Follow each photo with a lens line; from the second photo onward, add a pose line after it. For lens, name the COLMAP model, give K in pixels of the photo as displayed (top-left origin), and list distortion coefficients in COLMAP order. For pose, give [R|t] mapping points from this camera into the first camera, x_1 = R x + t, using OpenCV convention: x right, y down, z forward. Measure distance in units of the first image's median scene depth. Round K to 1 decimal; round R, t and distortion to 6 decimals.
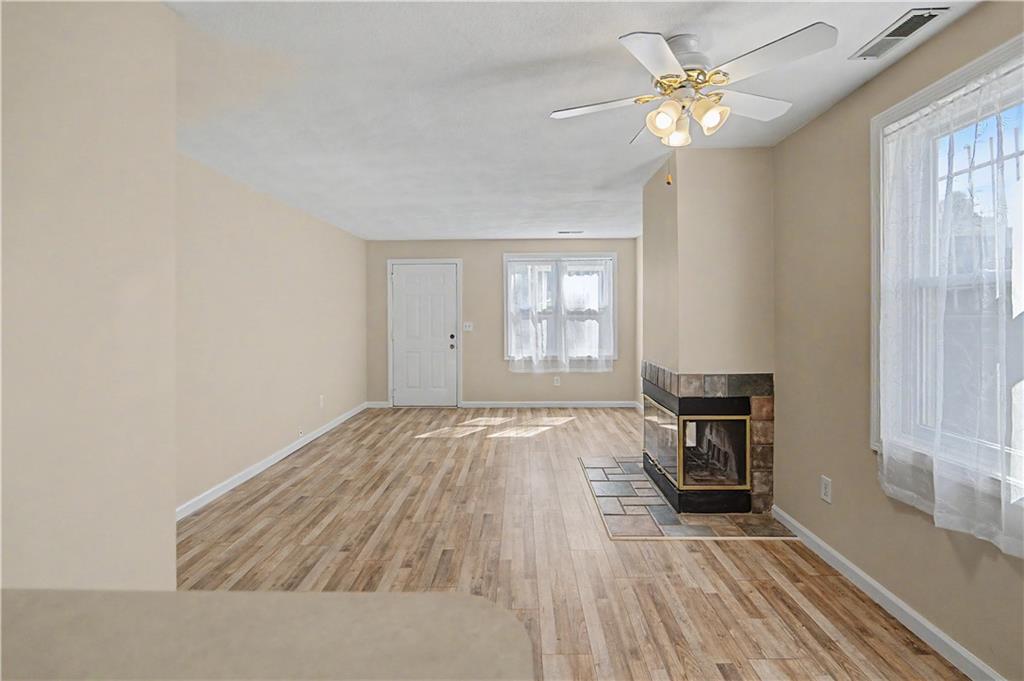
lens RADIAL K [[478.2, 0, 510.3], [0, 478.2, 308.4], [0, 0, 1]] dist [-0.021297, 0.006278]
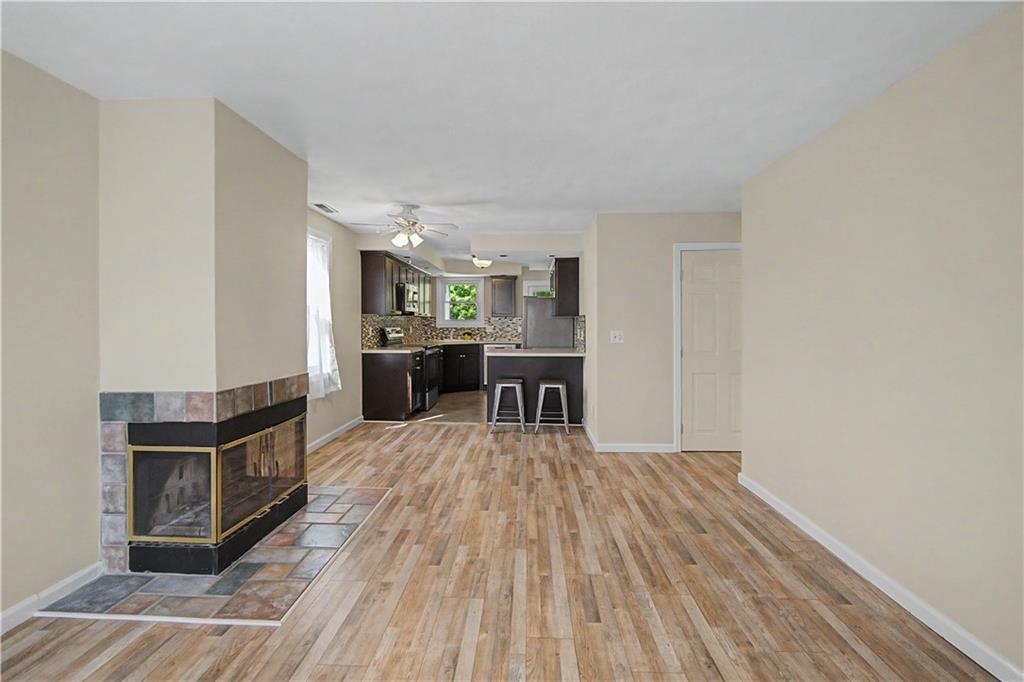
lens RADIAL K [[478.2, 0, 510.3], [0, 478.2, 308.9], [0, 0, 1]] dist [-0.021297, 0.006278]
pose [[-0.999806, 0.007176, 0.018331, -0.123855], [0.006409, 0.999116, -0.041557, 0.039083], [-0.018613, -0.041432, -0.998968, 2.038330]]
